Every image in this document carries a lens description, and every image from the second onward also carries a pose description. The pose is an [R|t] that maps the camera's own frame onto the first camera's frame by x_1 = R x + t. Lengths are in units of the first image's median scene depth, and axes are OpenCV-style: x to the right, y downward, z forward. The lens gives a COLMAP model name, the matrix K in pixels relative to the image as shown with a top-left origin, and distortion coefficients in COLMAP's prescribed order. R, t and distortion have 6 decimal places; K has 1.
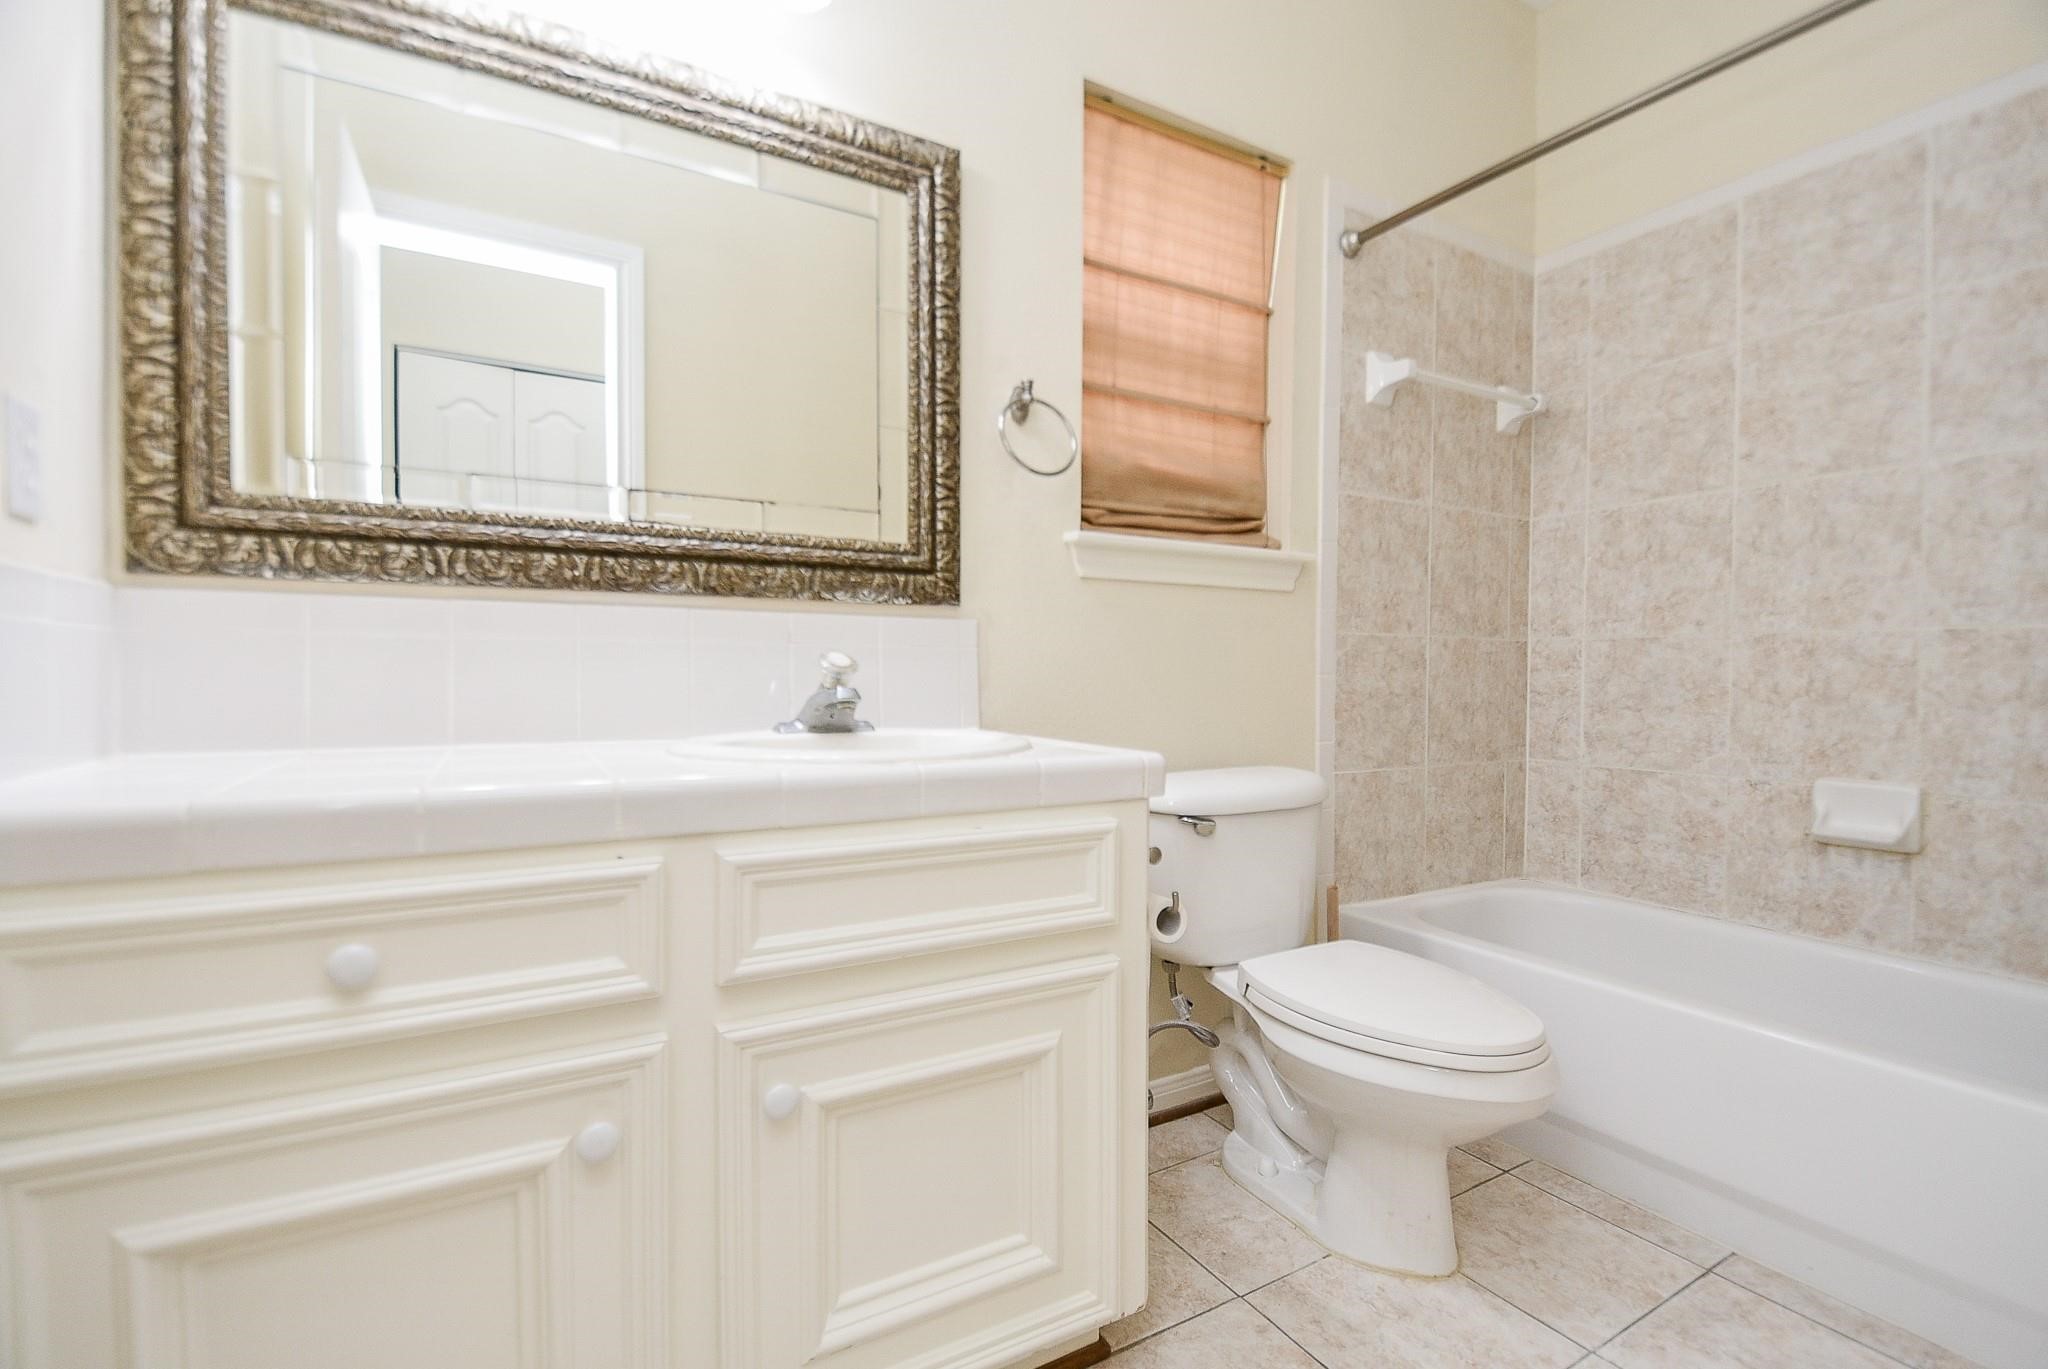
lens RADIAL K [[915.9, 0, 1010.7], [0, 915.9, 697.0], [0, 0, 1]] dist [0.025115, -0.018544]
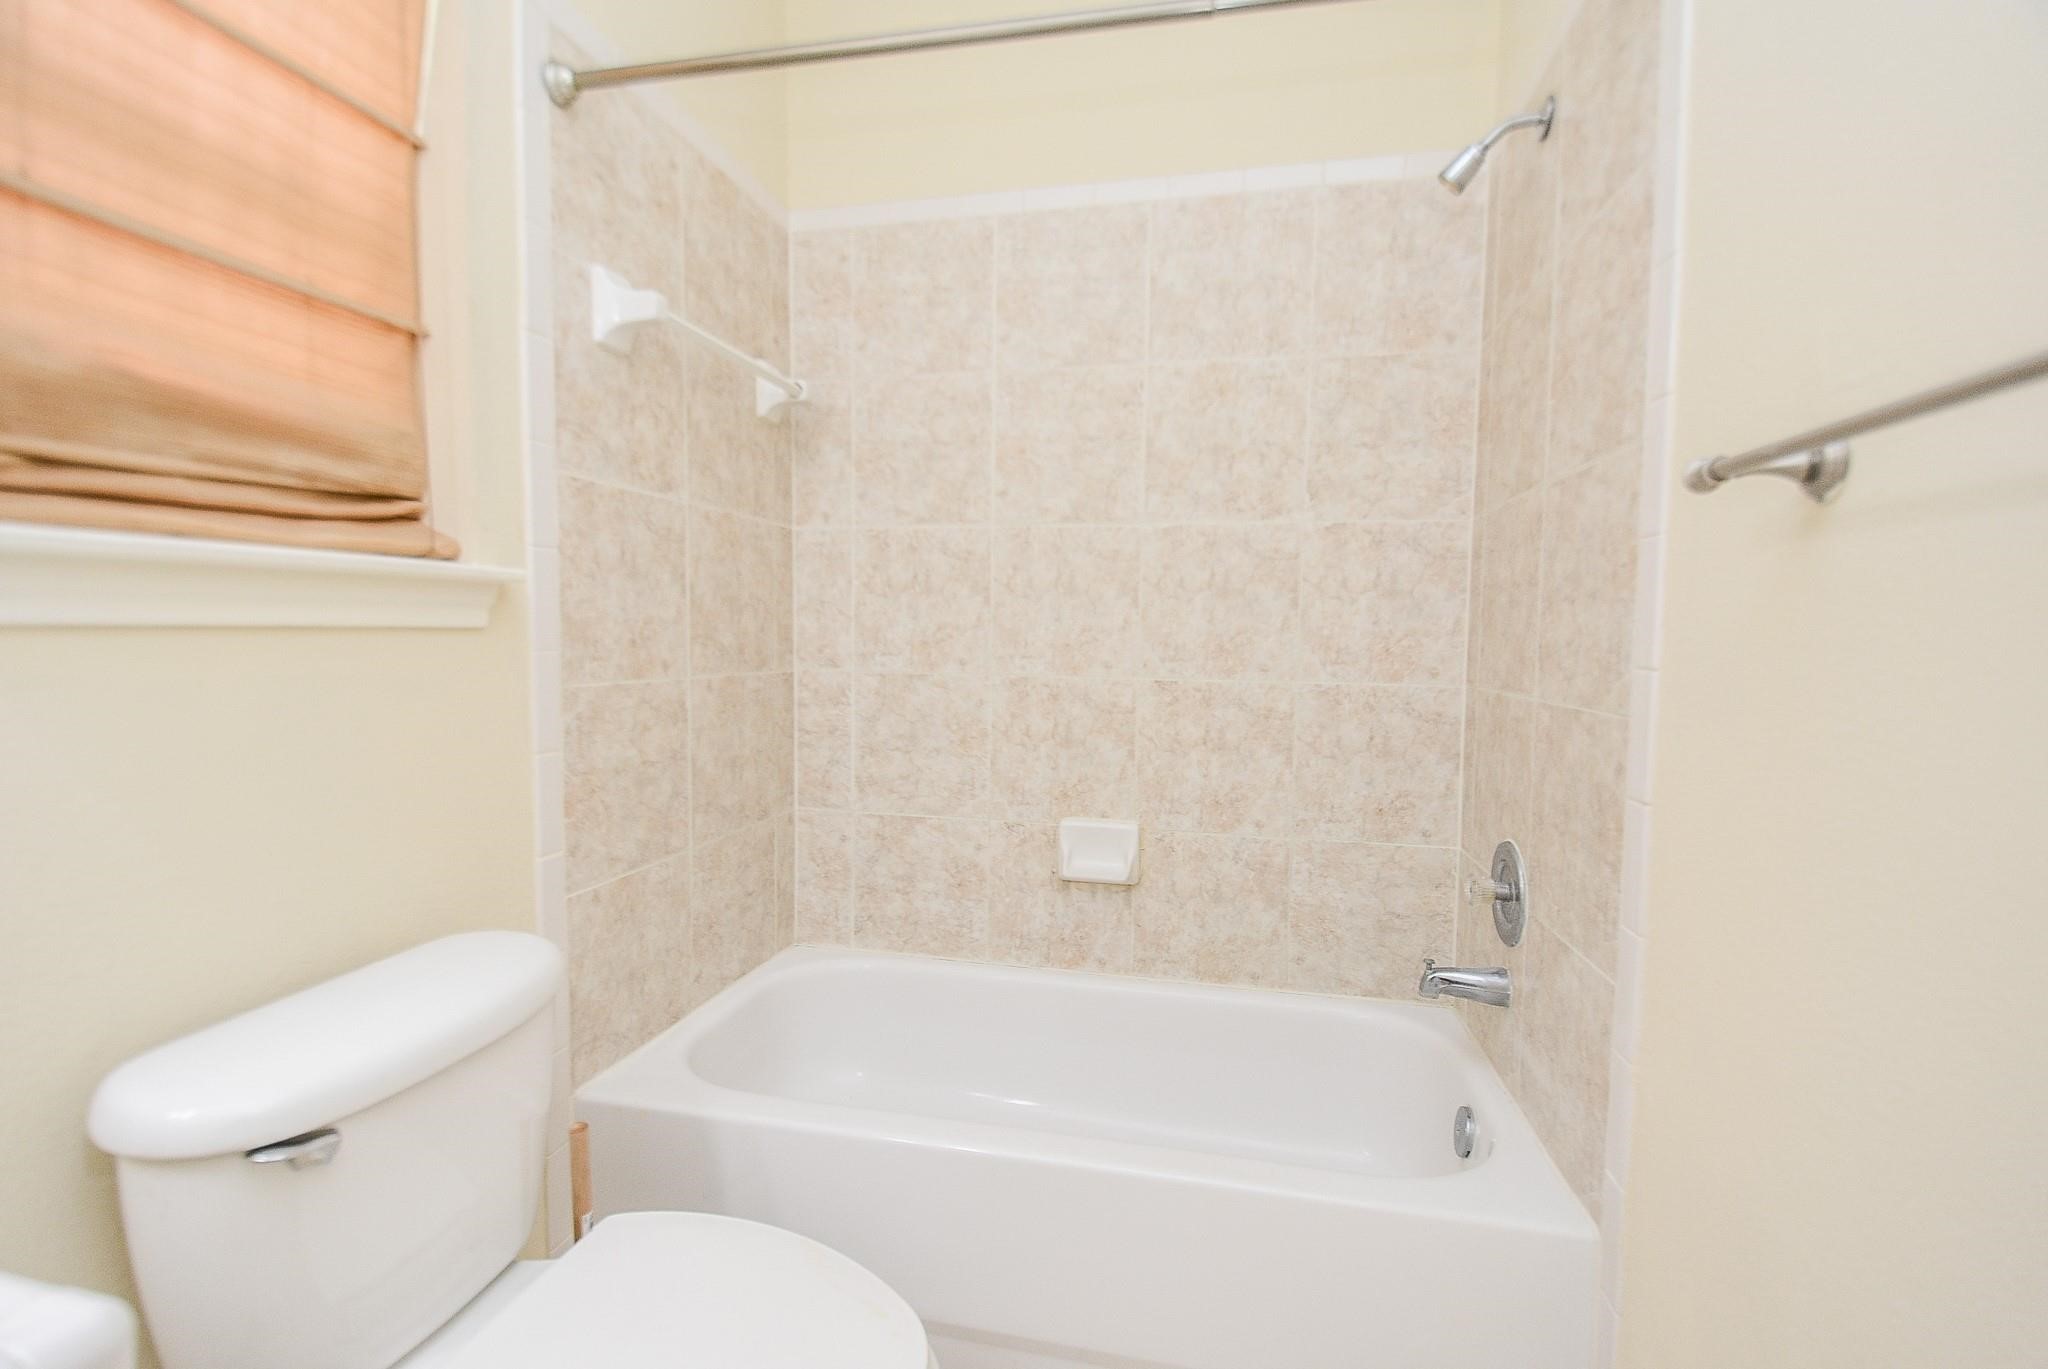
lens RADIAL K [[915.9, 0, 1038.8], [0, 915.9, 686.6], [0, 0, 1]] dist [0.025115, -0.018544]
pose [[0.661292, -0.046481, 0.748687, 0.088981], [0.012561, 0.998625, 0.050903, -0.102036], [-0.750024, -0.024258, 0.660966, 0.316504]]
